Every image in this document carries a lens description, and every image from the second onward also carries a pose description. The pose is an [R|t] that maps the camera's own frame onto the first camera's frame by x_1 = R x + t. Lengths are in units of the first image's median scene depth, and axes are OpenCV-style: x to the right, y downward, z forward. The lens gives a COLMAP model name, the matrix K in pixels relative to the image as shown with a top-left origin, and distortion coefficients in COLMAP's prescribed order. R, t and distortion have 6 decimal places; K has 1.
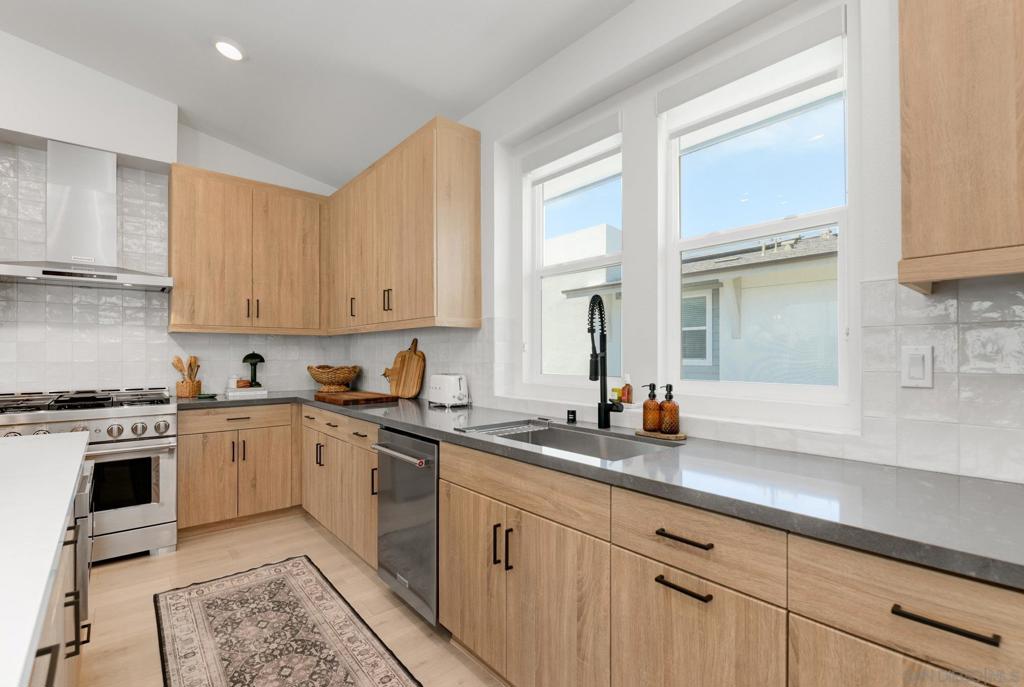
lens RADIAL K [[487.2, 0, 512.4], [0, 487.2, 348.1], [0, 0, 1]] dist [-0.000040, -0.000097]
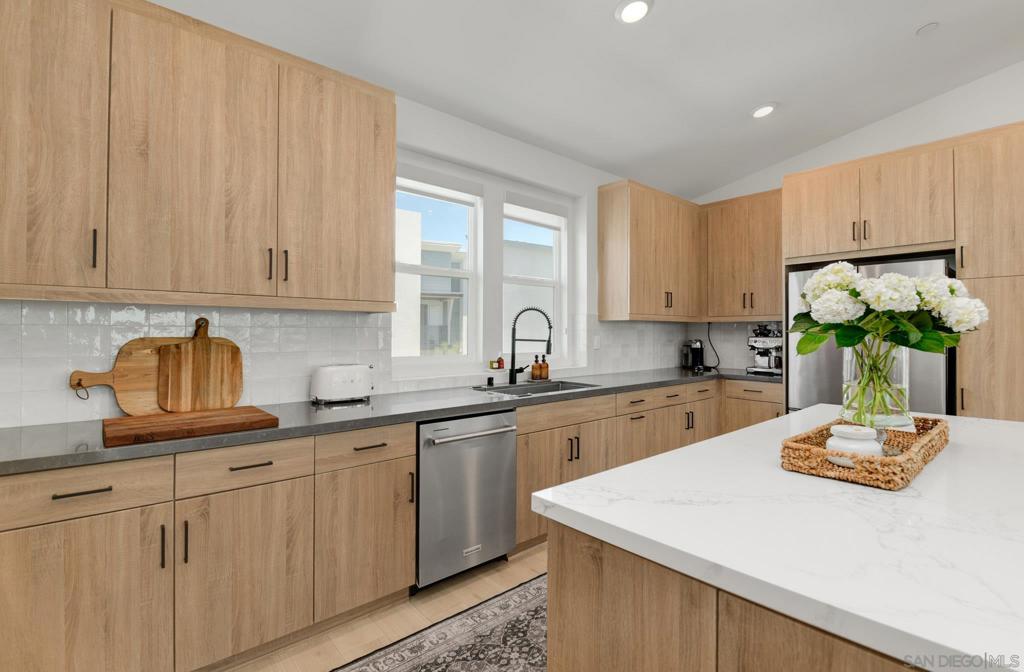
lens RADIAL K [[464.0, 0, 515.3], [0, 464.0, 326.4], [0, 0, 1]] dist [-0.004508, -0.001474]
pose [[-0.031190, 0.013561, 0.999421, -1.400349], [-0.012931, 0.999819, -0.013970, -0.011013], [-0.999430, -0.013359, -0.031009, 1.040888]]
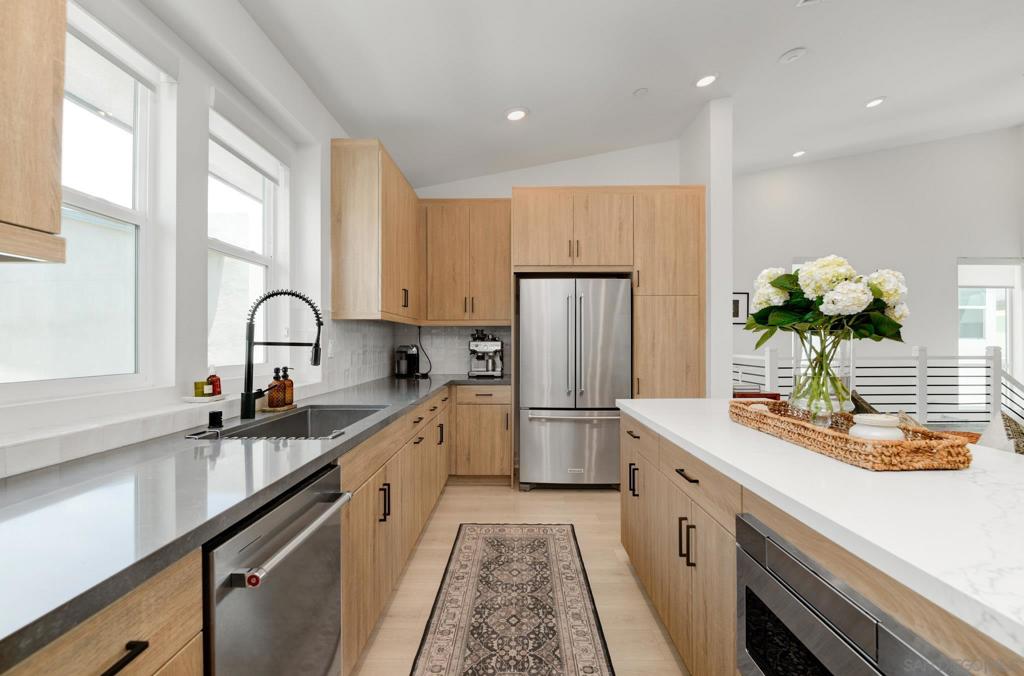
lens RADIAL K [[456.8, 0, 512.0], [0, 456.8, 338.0], [0, 0, 1]] dist [0.010852, -0.000222]
pose [[-0.774415, 0.008772, 0.632617, -0.808594], [-0.004769, 0.999795, -0.019702, 0.017635], [-0.632660, -0.018275, -0.774214, 1.379915]]
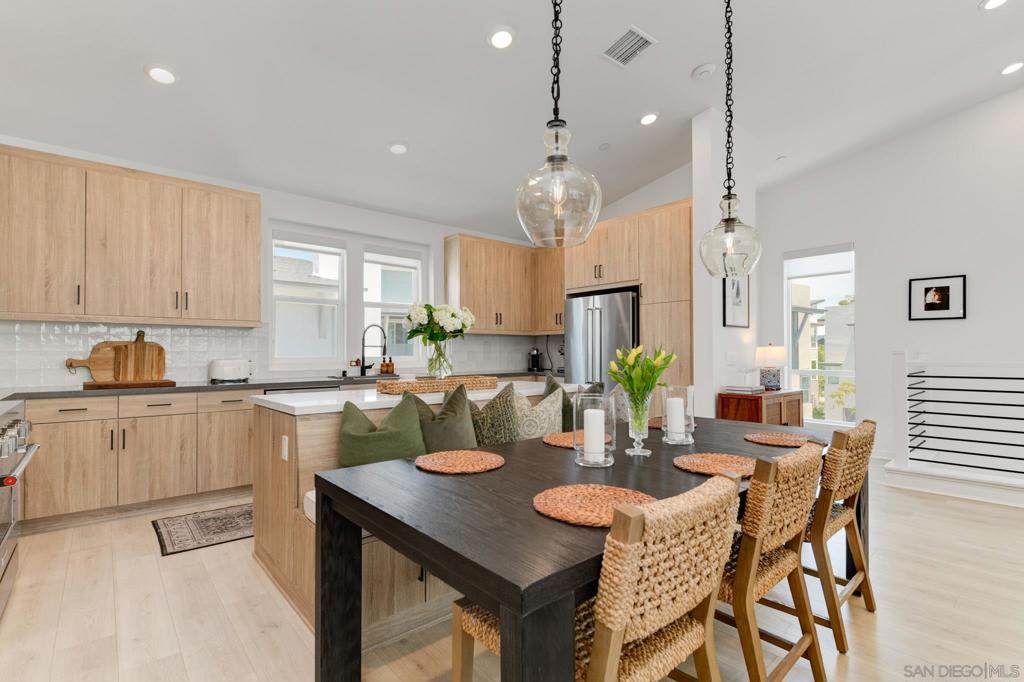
lens RADIAL K [[485.1, 0, 524.4], [0, 485.1, 346.4], [0, 0, 1]] dist [-0.000602, -0.000083]
pose [[-0.027573, 0.012322, 0.999544, -2.298657], [-0.008867, 0.999882, -0.012571, 0.037572], [-0.999580, -0.009210, -0.027460, 0.247188]]
